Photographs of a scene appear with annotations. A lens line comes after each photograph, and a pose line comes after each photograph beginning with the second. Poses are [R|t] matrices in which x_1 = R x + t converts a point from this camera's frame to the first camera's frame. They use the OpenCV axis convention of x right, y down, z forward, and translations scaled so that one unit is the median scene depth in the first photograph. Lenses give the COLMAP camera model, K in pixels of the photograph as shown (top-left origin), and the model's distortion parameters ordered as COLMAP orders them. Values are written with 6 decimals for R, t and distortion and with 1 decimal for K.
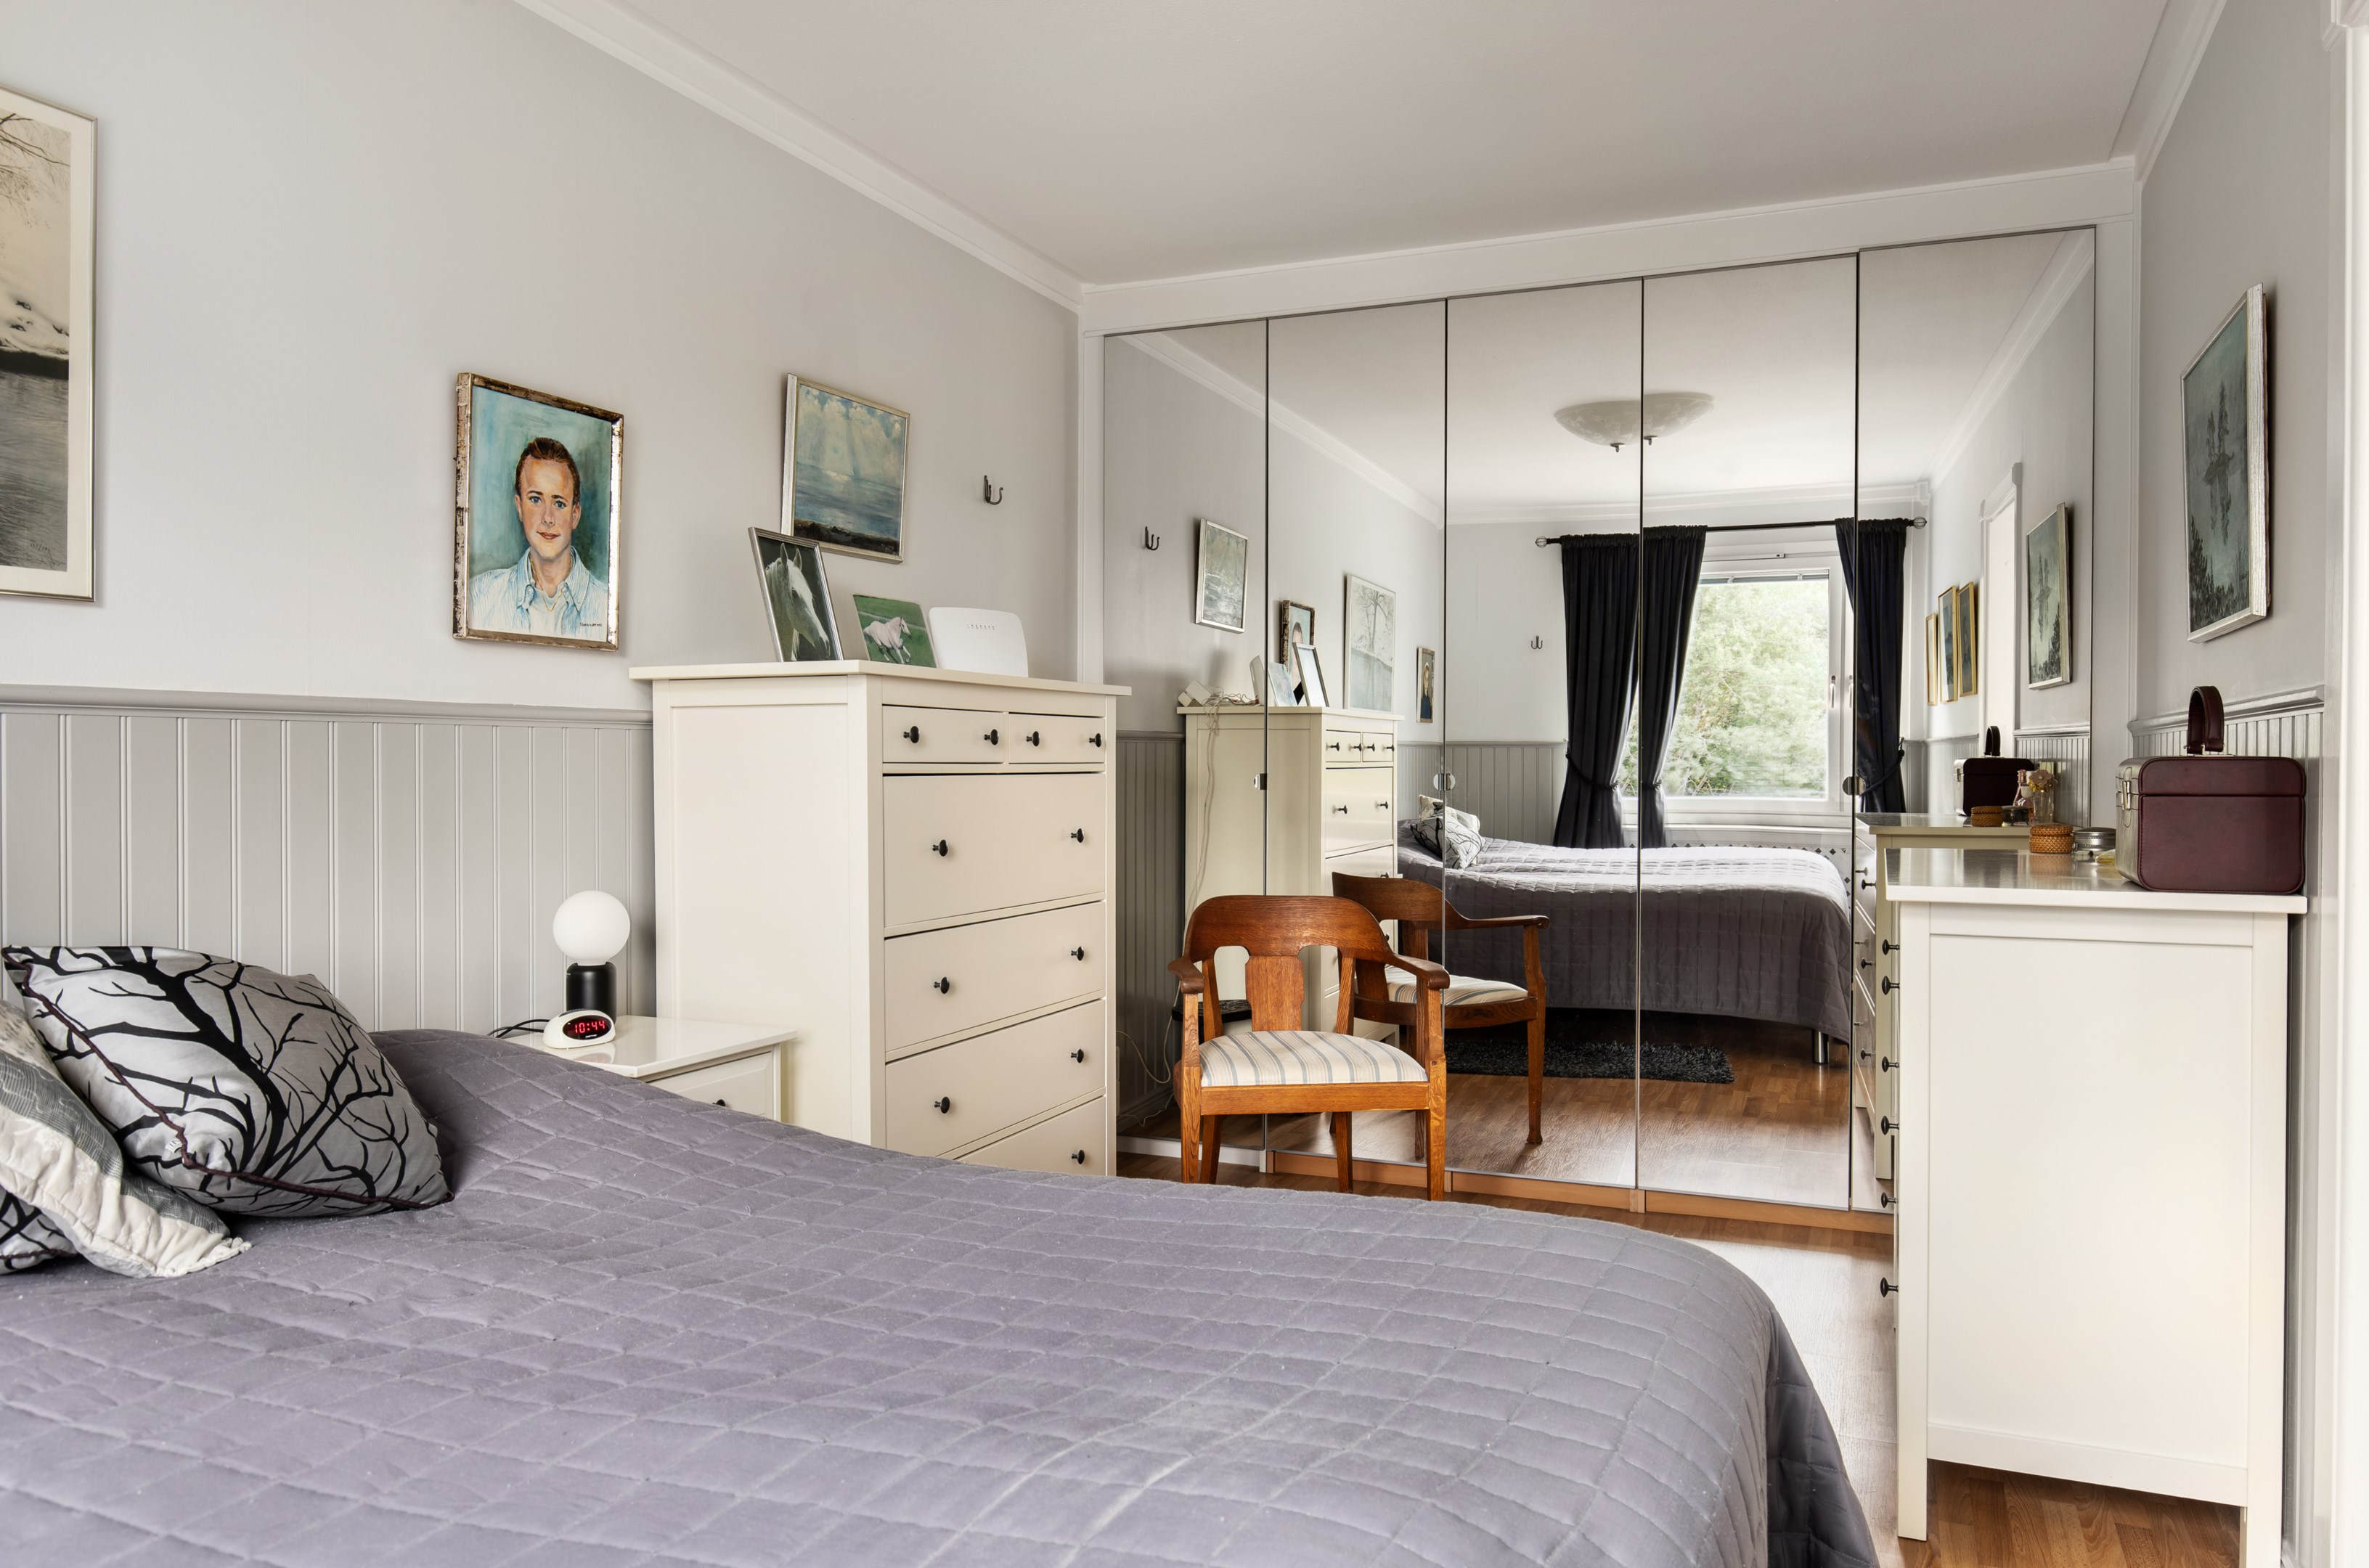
lens RADIAL K [[1646.2, 0, 1184.4], [0, 1646.2, 775.7], [0, 0, 1]] dist [-0.010919, -0.004929]
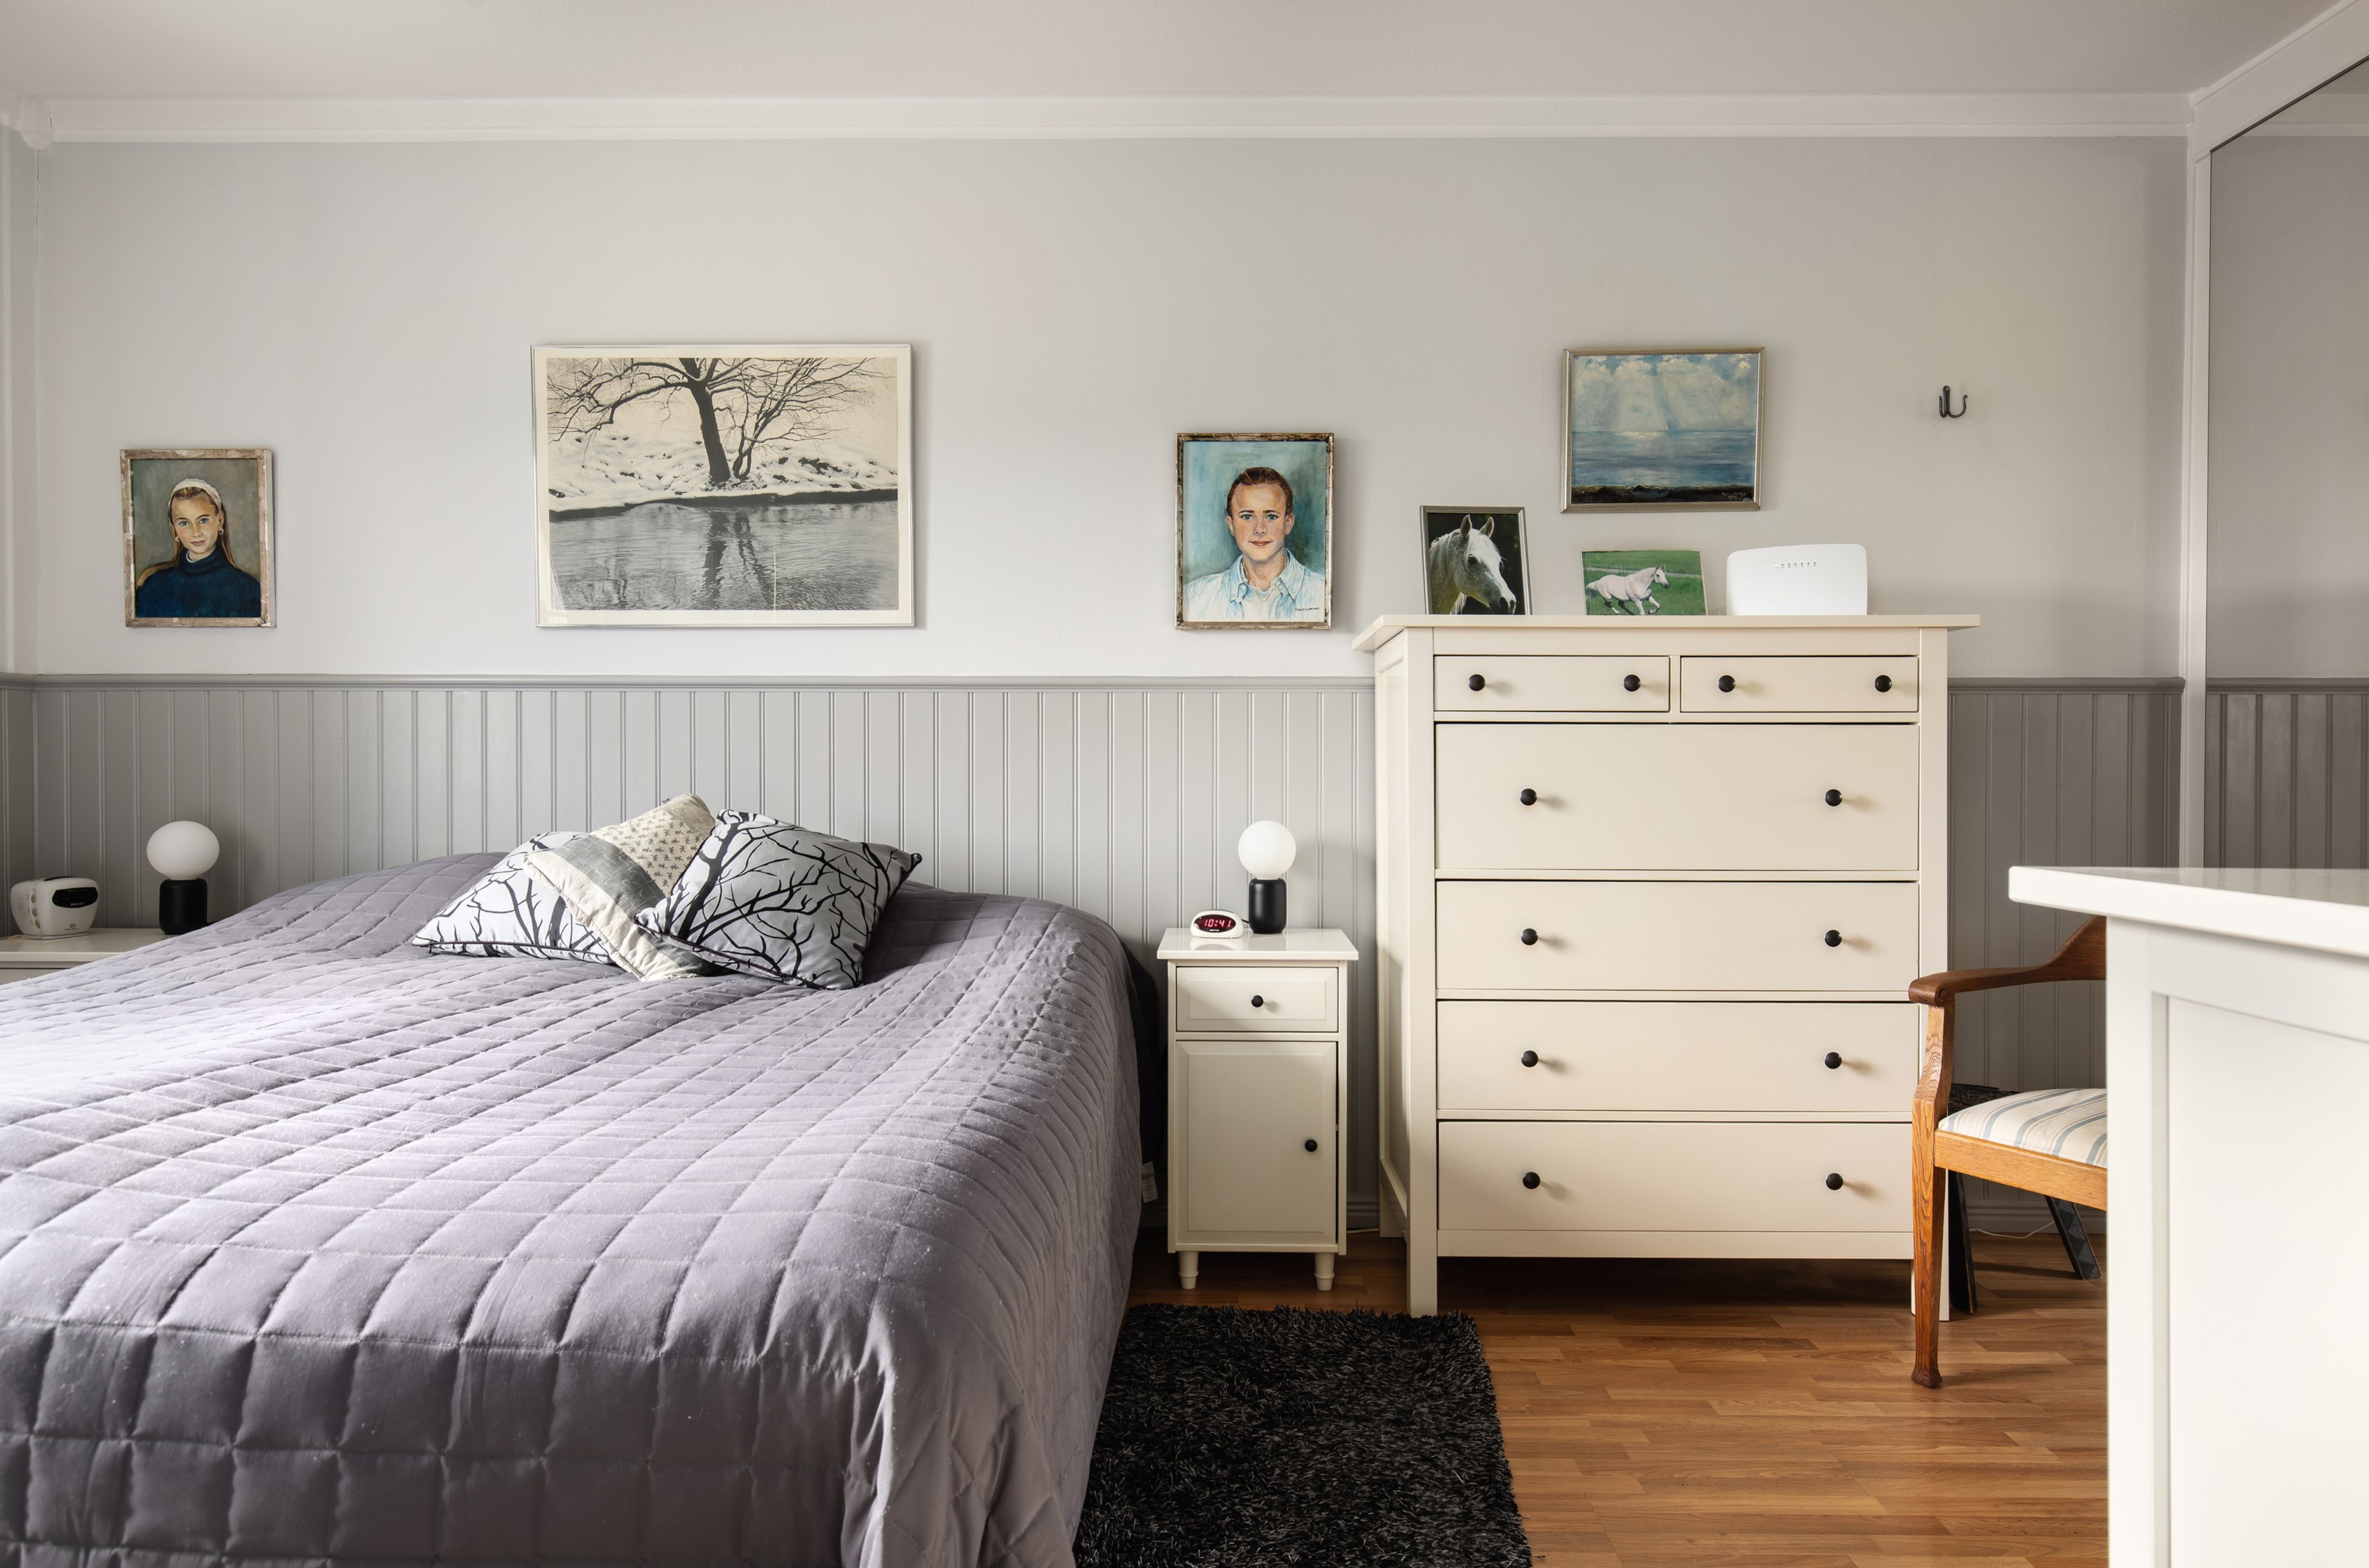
lens RADIAL K [[1369.5, 0, 1184.9], [0, 1369.5, 783.2], [0, 0, 1]] dist [0.001677, -0.002208]
pose [[0.377522, 0.009716, -0.925950, 0.576943], [-0.009455, 0.999933, 0.006637, 0.034549], [0.925952, 0.006249, 0.377589, 0.536784]]
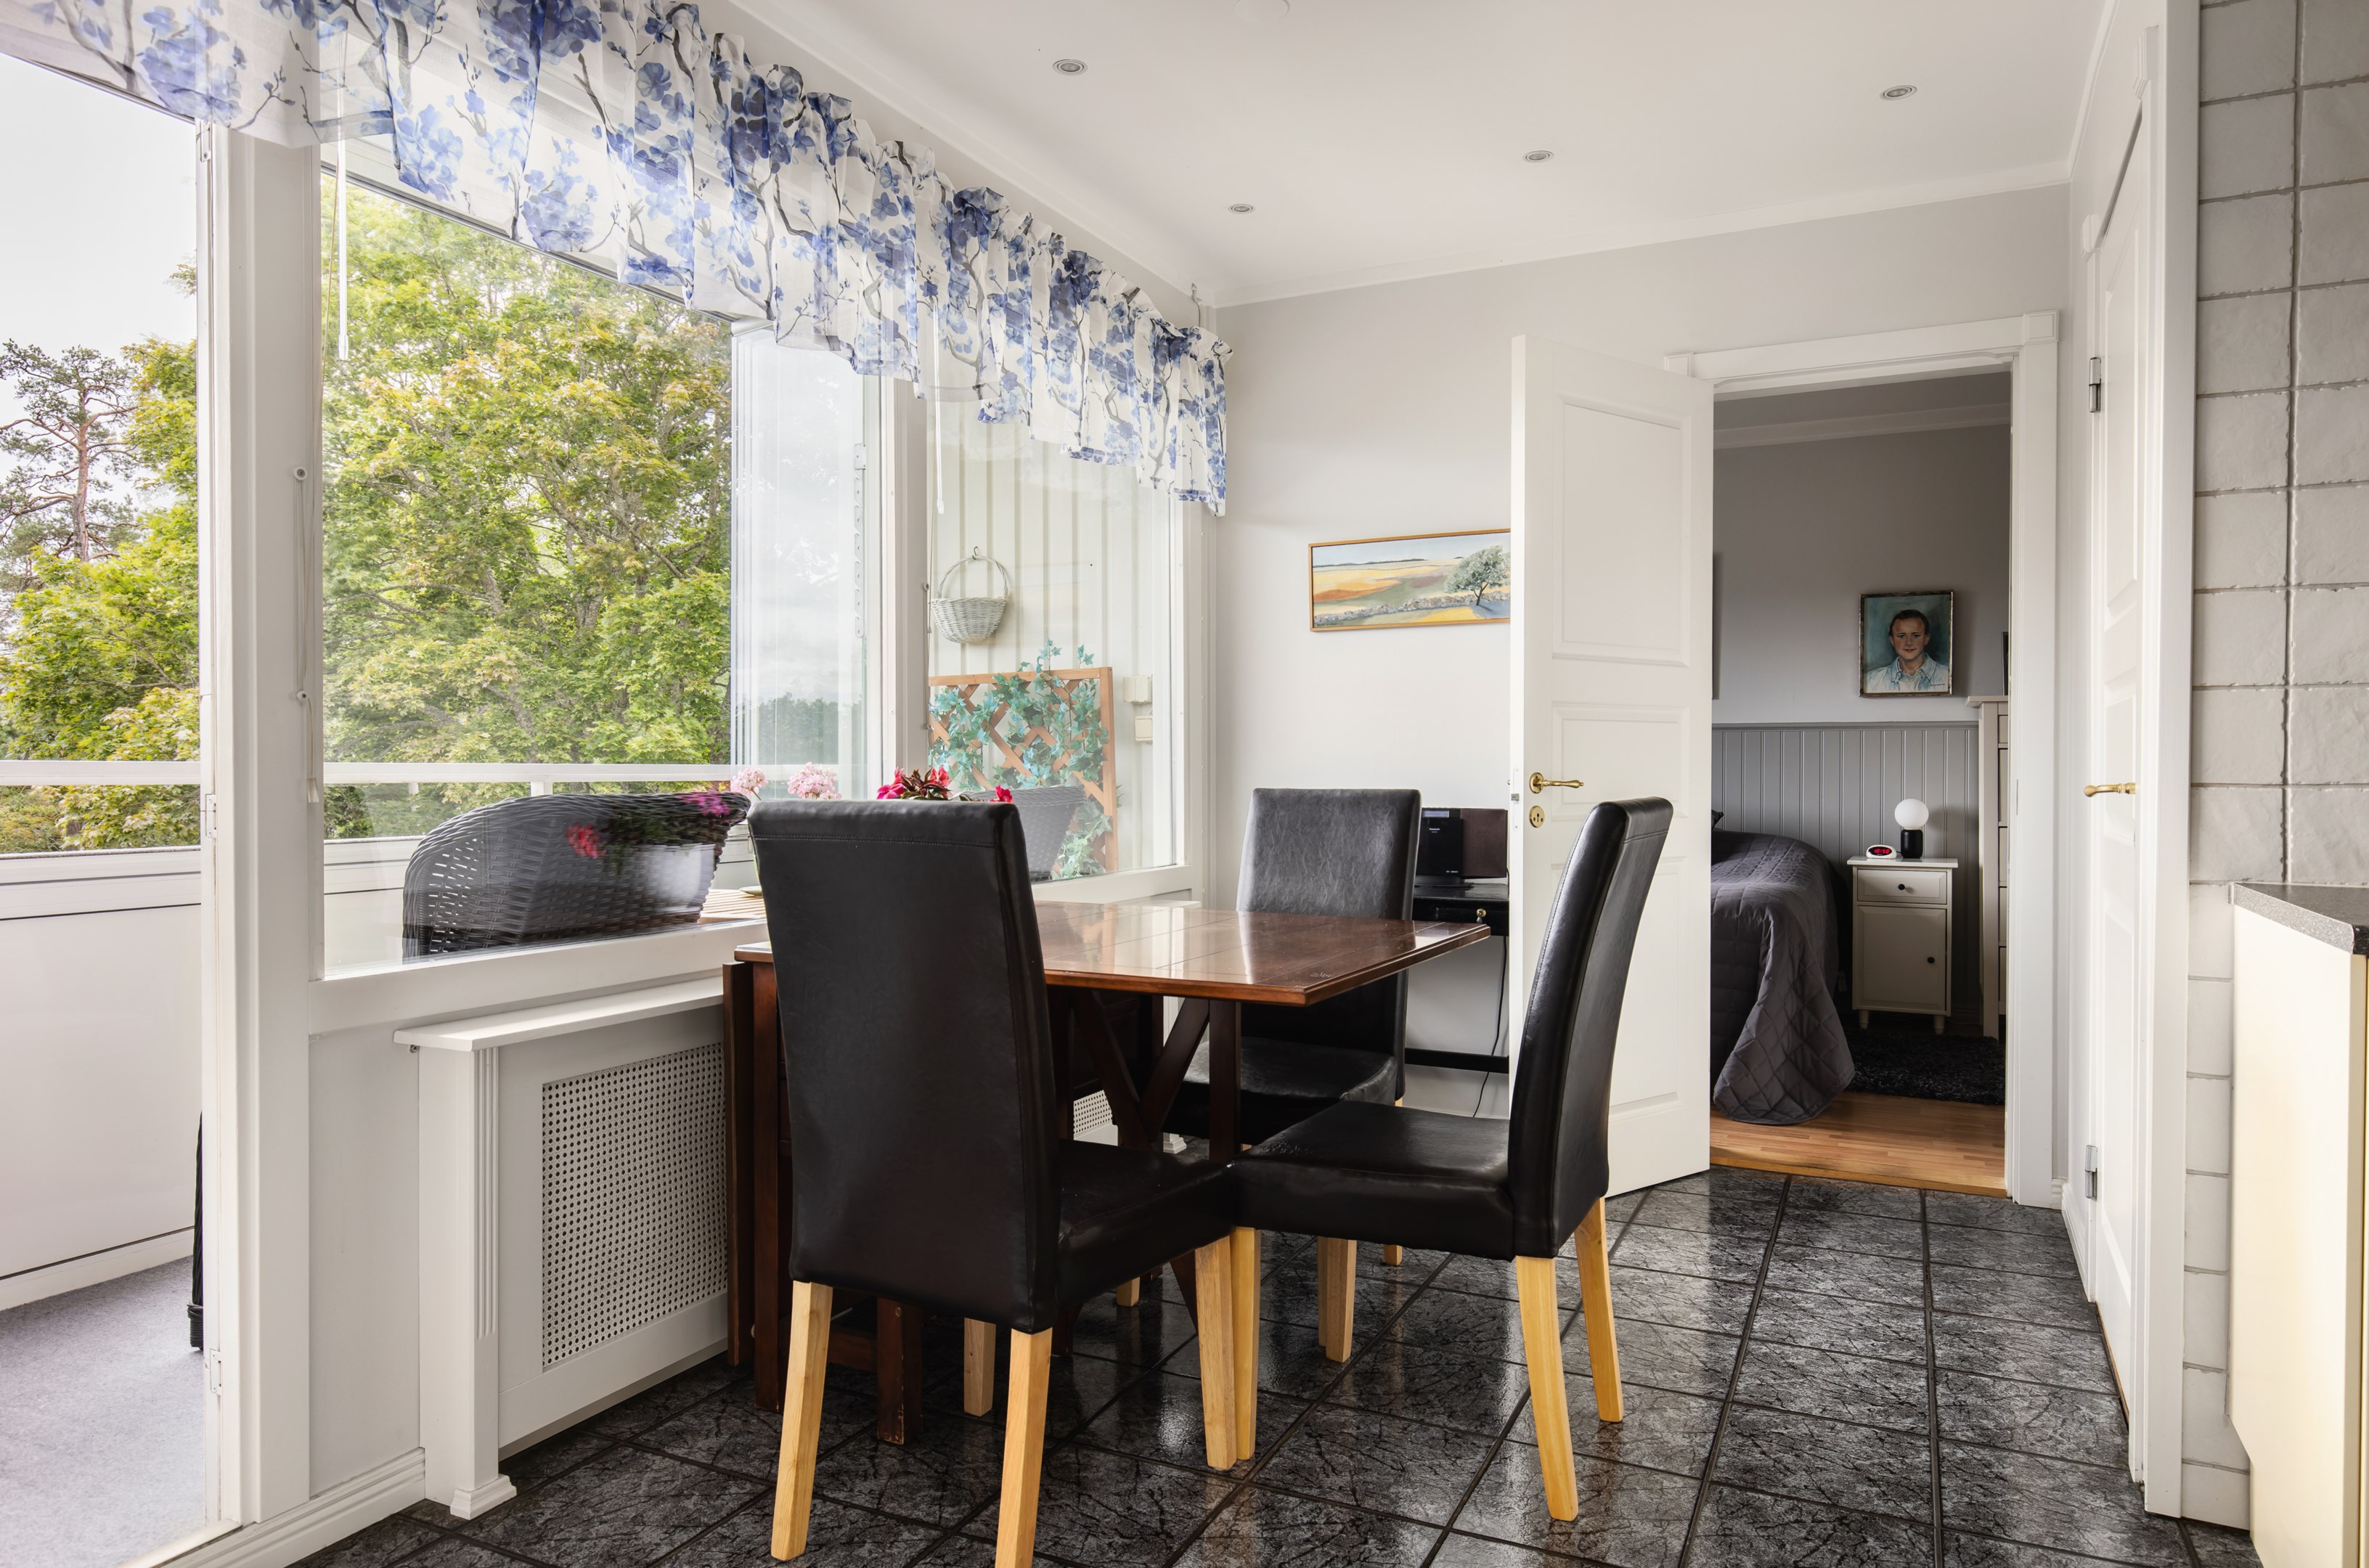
lens RADIAL K [[1498.4, 0, 1176.8], [0, 1498.4, 794.1], [0, 0, 1]] dist [0.004709, 0.003246]
pose [[-0.055742, 0.013286, -0.998357, 1.833207], [-0.008947, 0.999865, 0.013806, 0.041979], [0.998405, 0.009702, -0.055616, 0.059241]]
